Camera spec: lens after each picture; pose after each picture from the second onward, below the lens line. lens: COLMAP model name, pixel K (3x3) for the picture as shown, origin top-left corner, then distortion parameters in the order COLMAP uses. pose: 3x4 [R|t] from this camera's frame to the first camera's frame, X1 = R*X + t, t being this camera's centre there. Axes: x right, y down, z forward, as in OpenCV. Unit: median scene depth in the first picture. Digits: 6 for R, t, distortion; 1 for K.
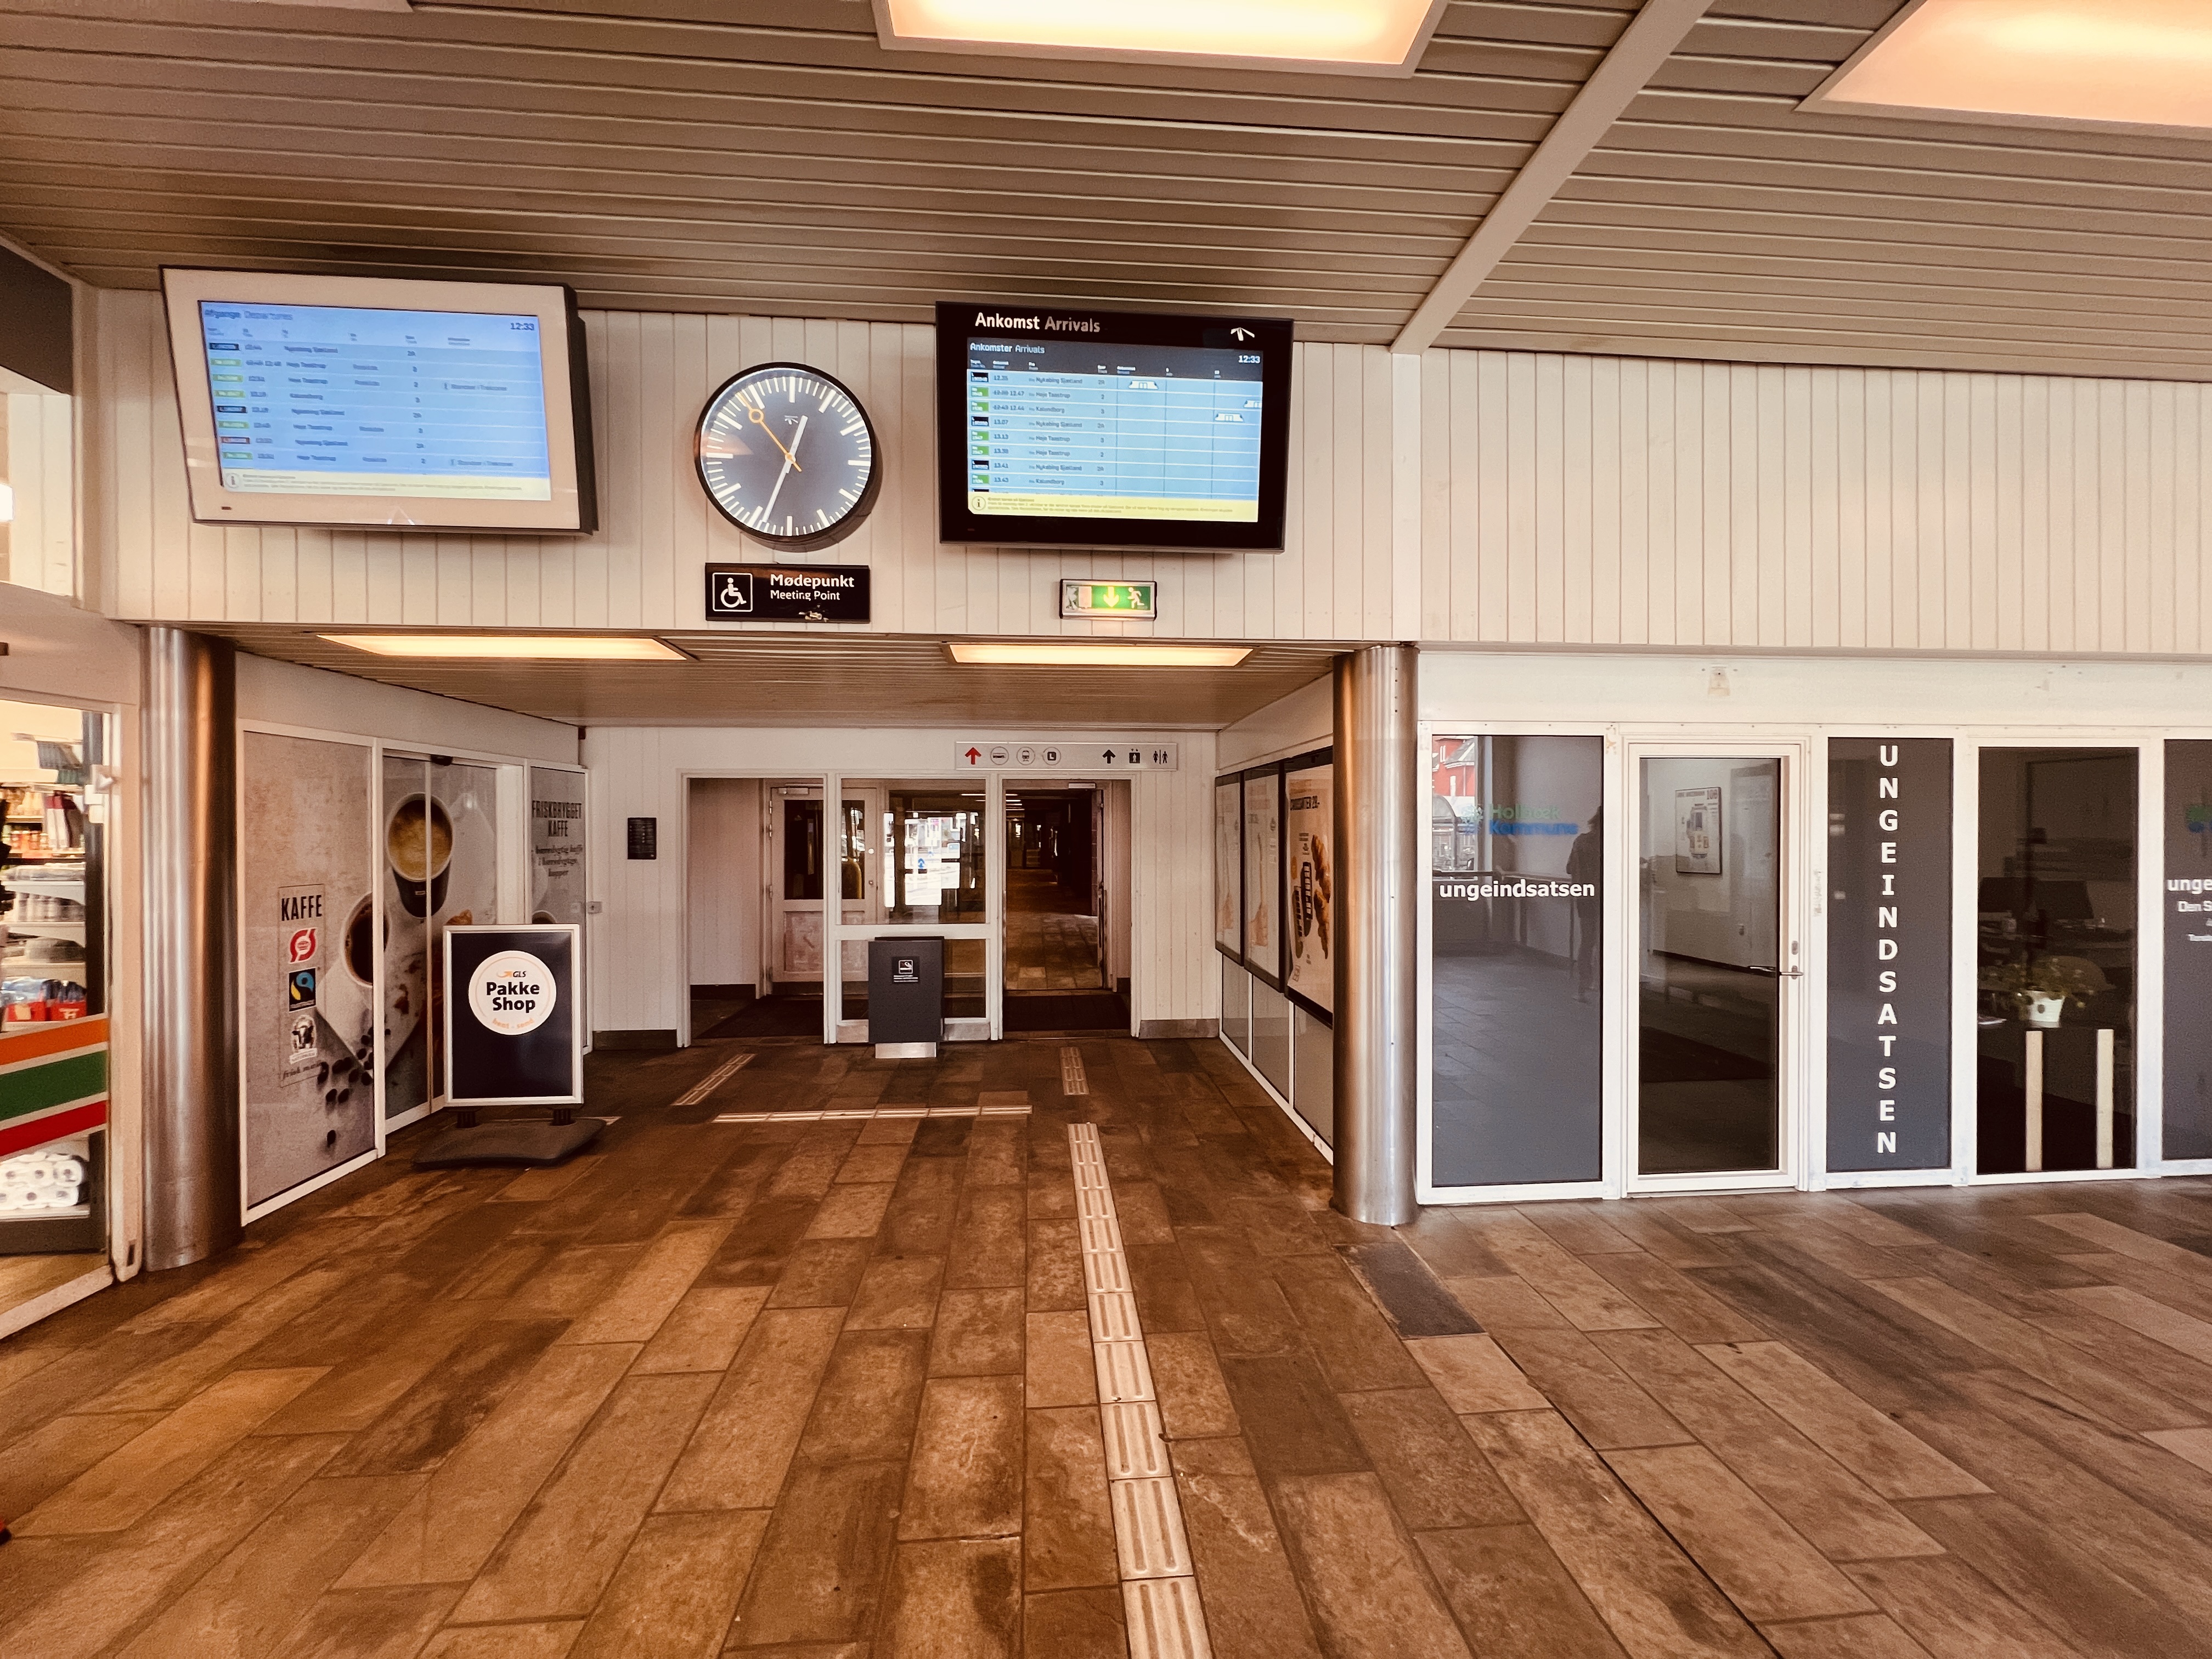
lens RADIAL K [[886.4, 0, 1110.0], [0, 886.4, 830.5], [0, 0, 1]] dist [-0.000753, 0.000297]
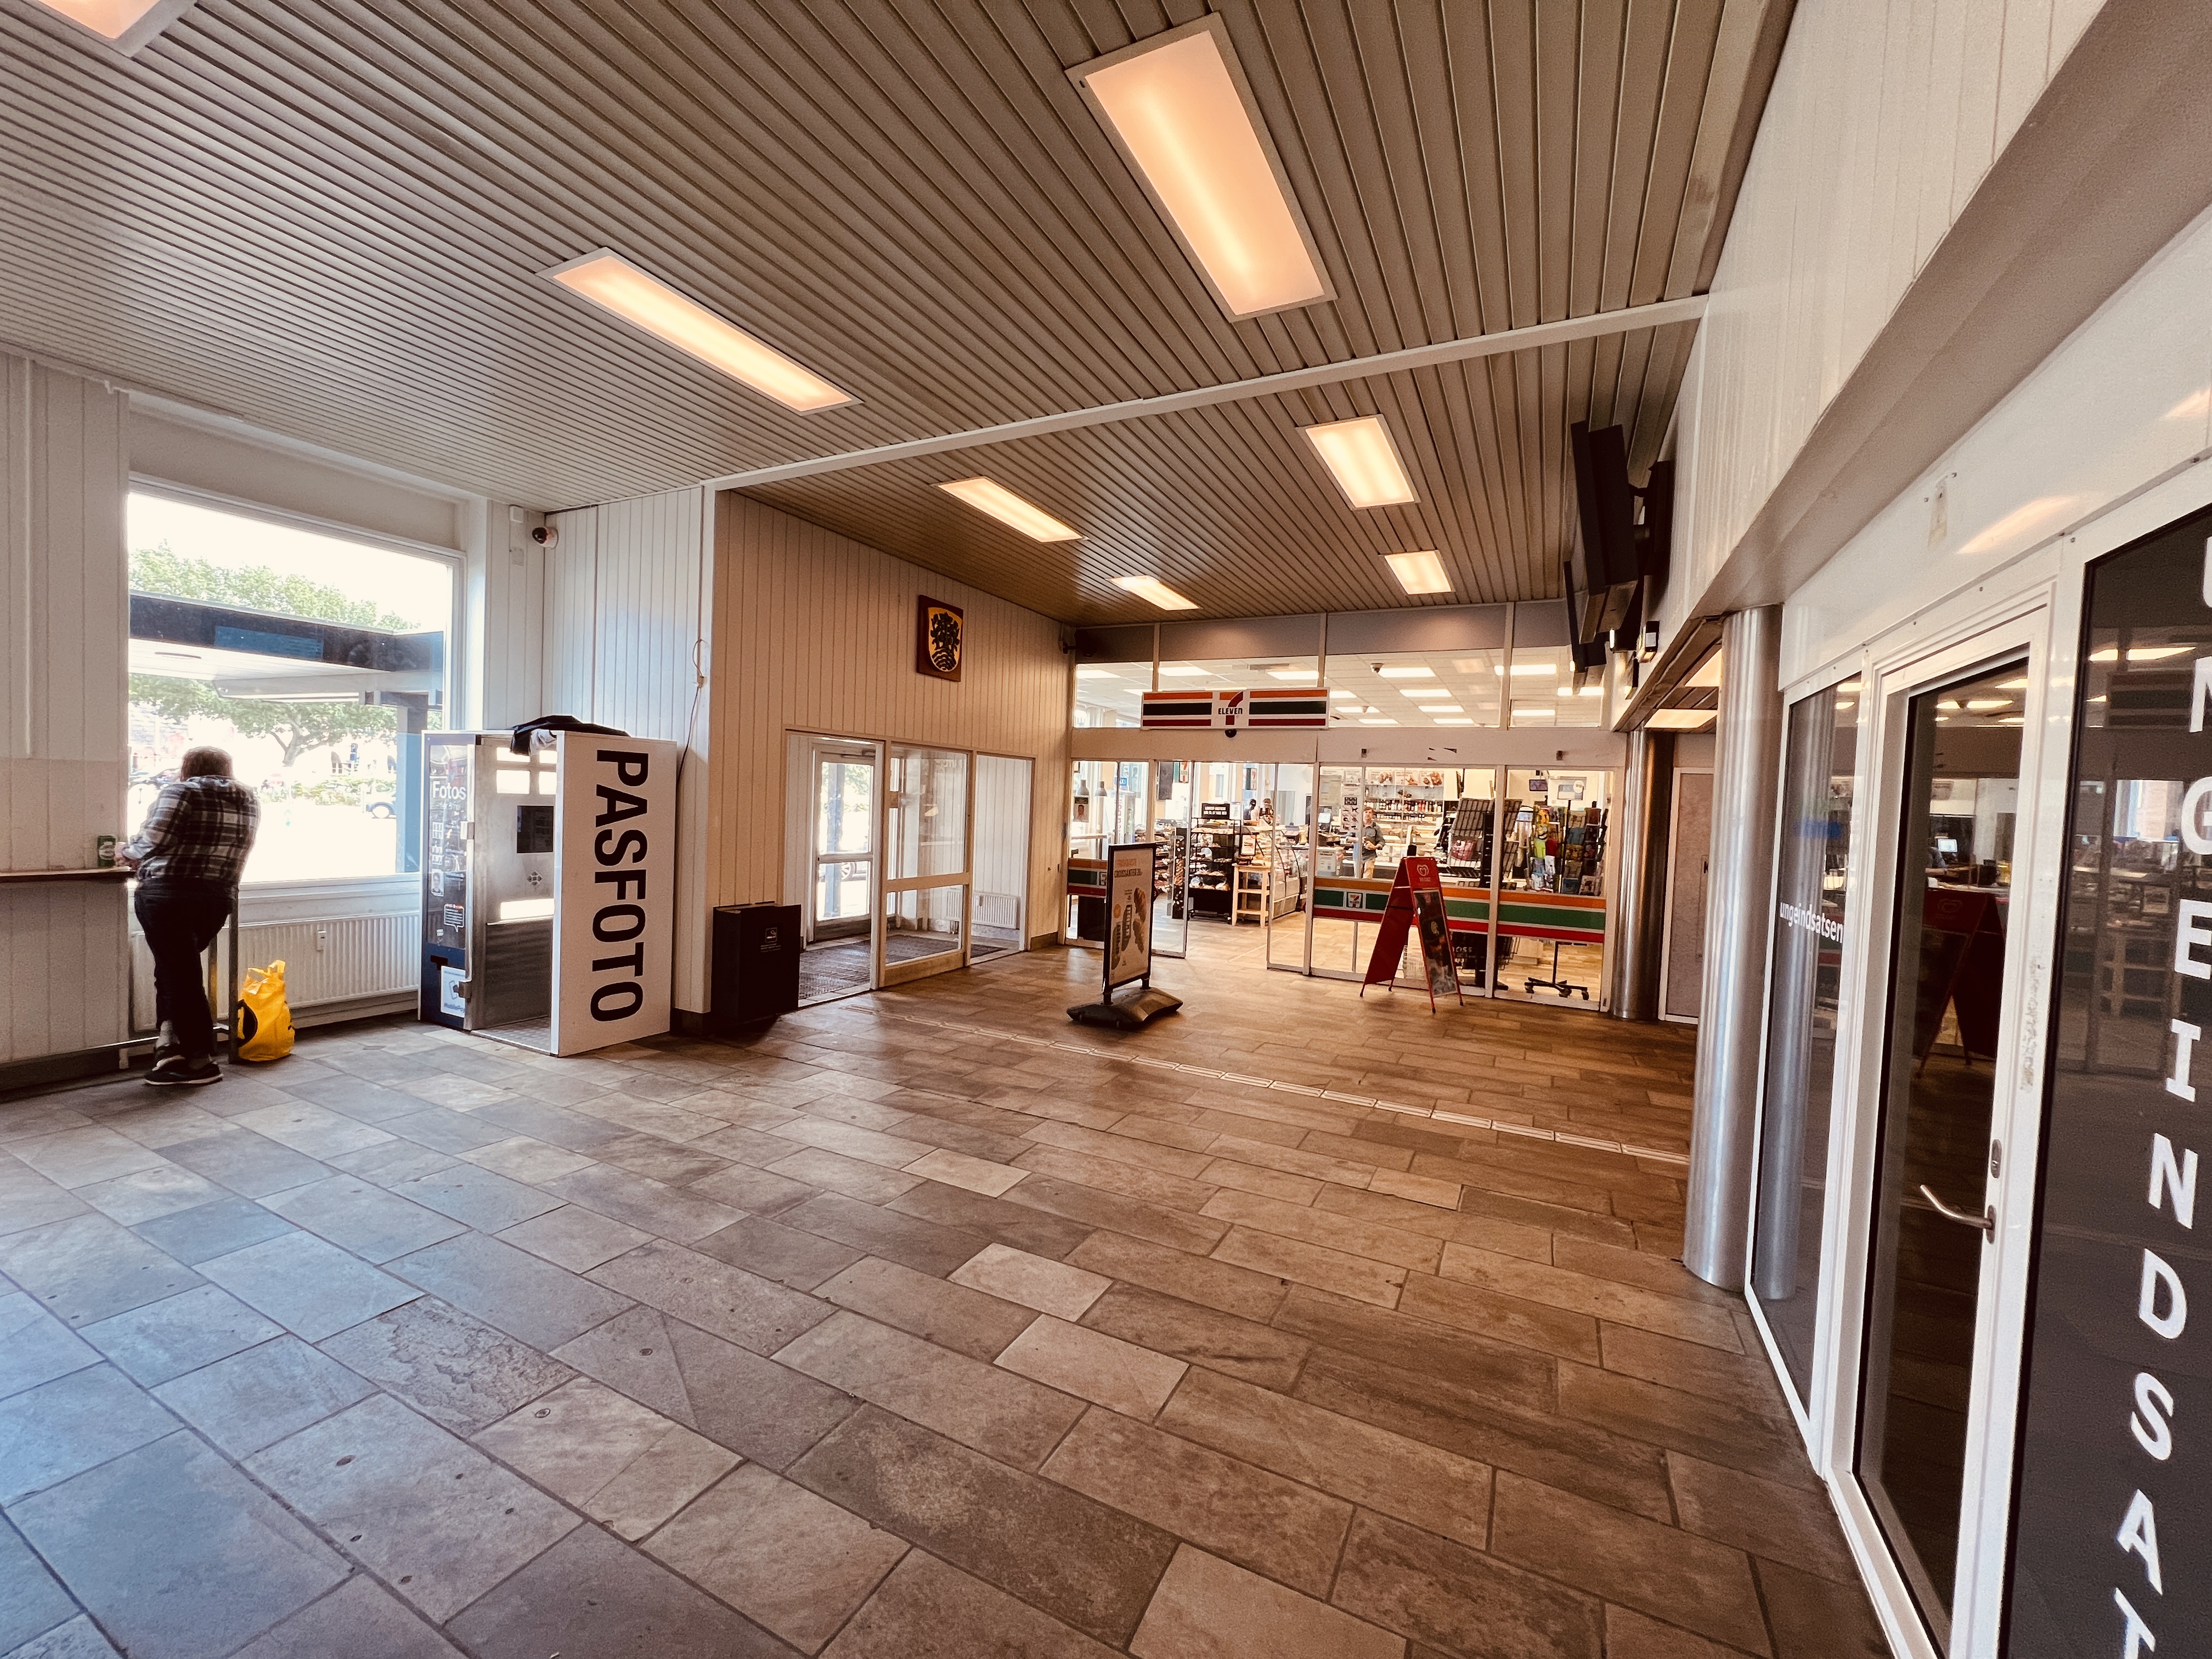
lens RADIAL K [[886.4, 0, 1099.2], [0, 886.4, 829.8], [0, 0, 1]] dist [-0.000753, 0.000297]
pose [[-0.528498, 0.008571, -0.848891, 1.536024], [-0.041331, 0.998503, 0.035813, -0.005516], [0.847928, 0.054013, -0.527353, 1.039004]]
